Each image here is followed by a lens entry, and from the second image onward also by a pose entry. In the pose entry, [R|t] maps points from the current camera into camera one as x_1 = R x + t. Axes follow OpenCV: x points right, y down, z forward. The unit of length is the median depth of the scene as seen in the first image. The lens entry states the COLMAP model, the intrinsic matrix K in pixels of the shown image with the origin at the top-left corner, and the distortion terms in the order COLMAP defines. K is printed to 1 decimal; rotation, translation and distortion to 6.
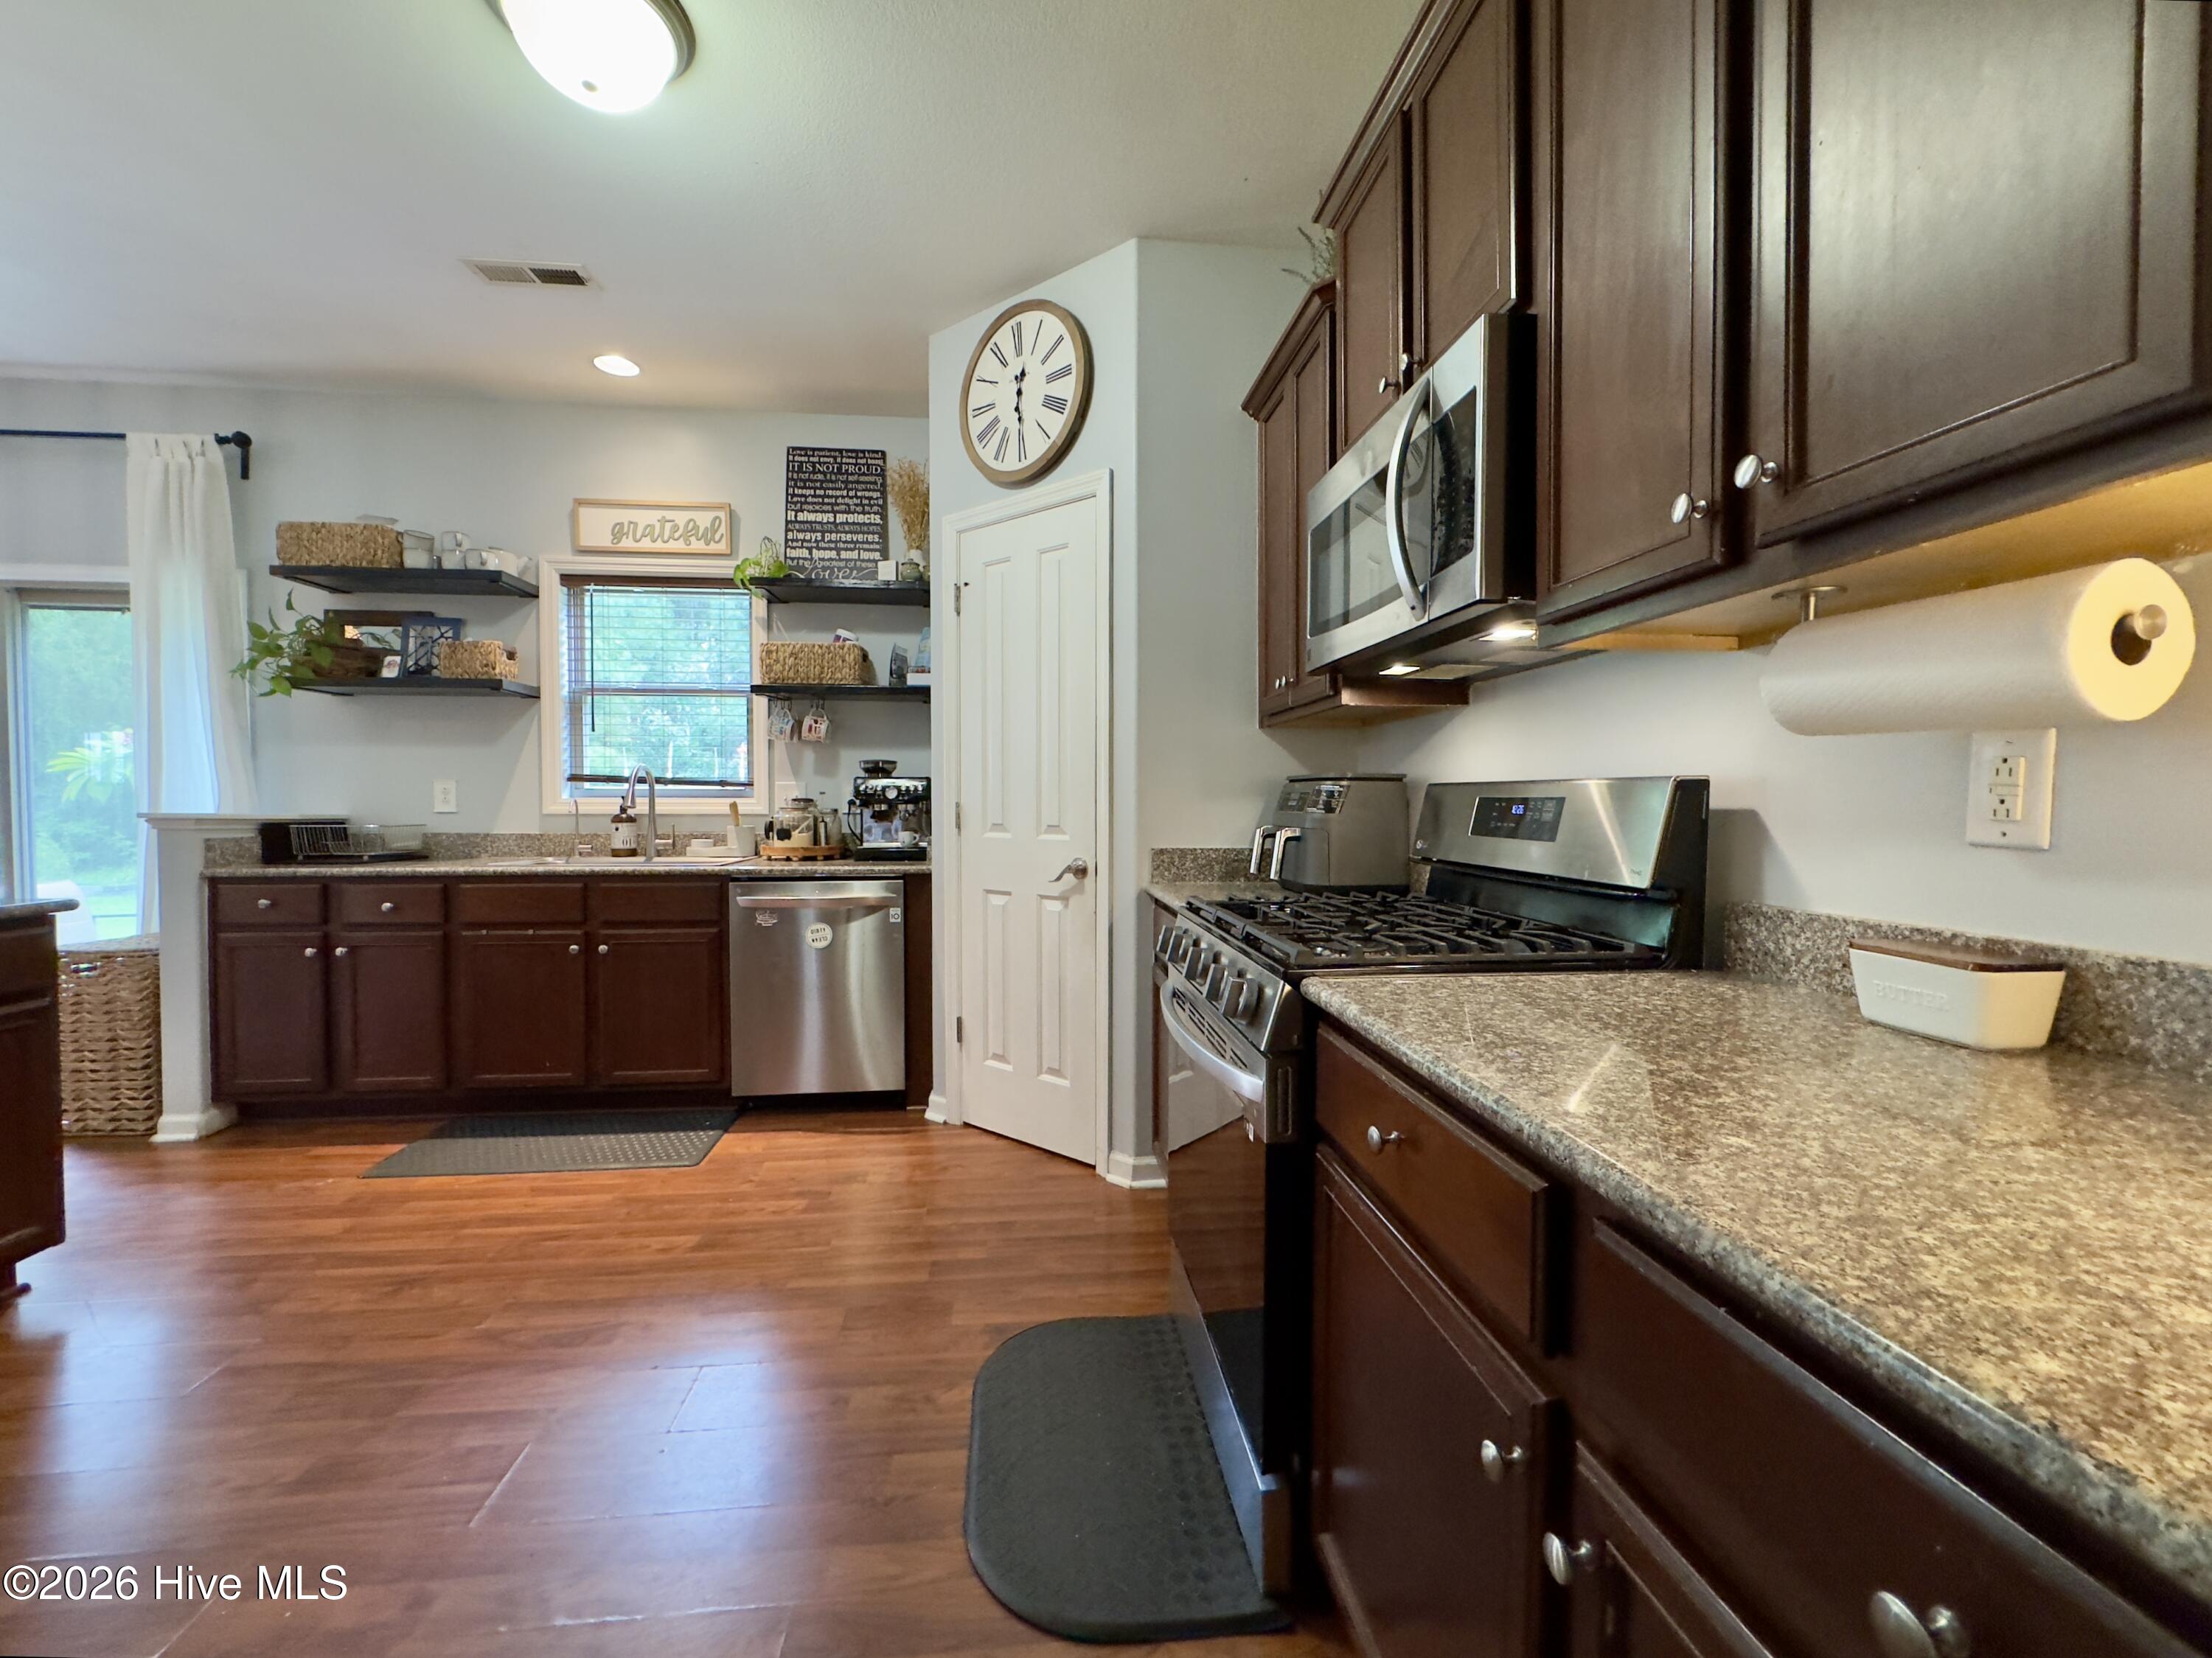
lens RADIAL K [[910.7, 0, 1102.6], [0, 910.7, 823.6], [0, 0, 1]] dist [0.001077, 0.000354]
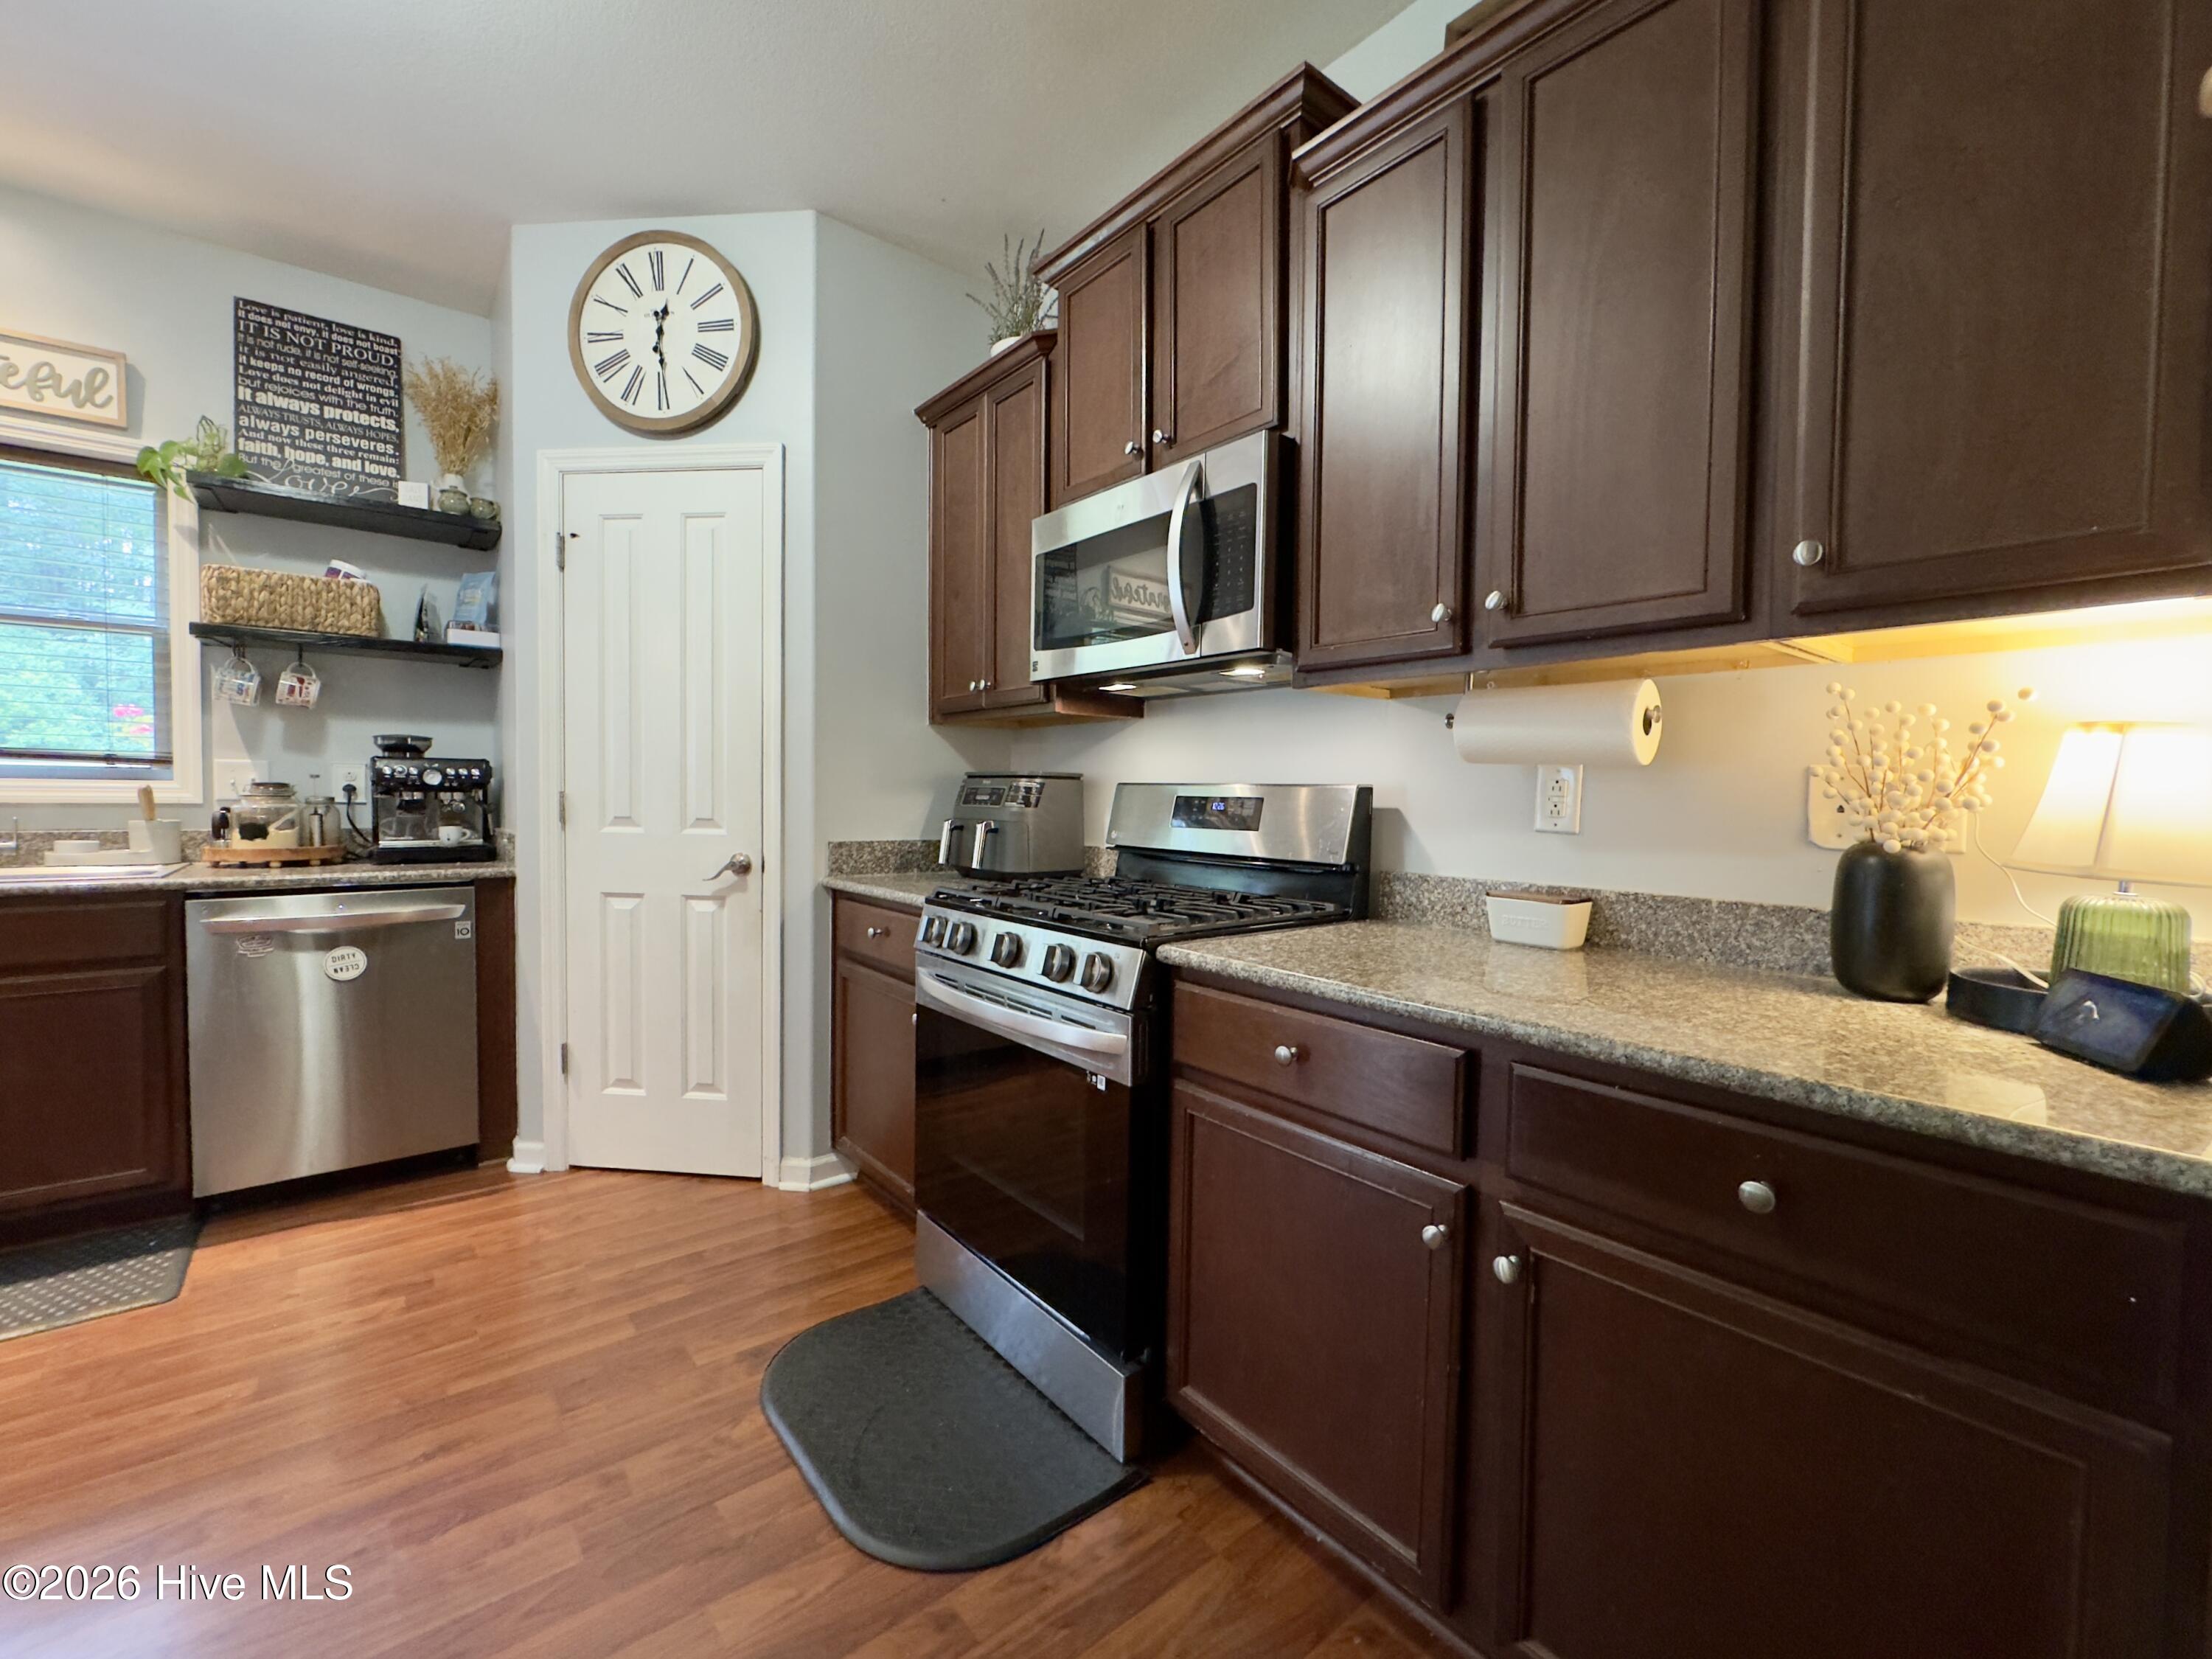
lens RADIAL K [[924.3, 0, 1105.8], [0, 924.3, 824.1], [0, 0, 1]] dist [-0.002500, -0.000180]
pose [[0.836879, -0.008188, 0.547327, -0.205322], [0.000794, 0.999905, 0.013744, -0.004466], [-0.547388, -0.011067, 0.836806, 0.003171]]
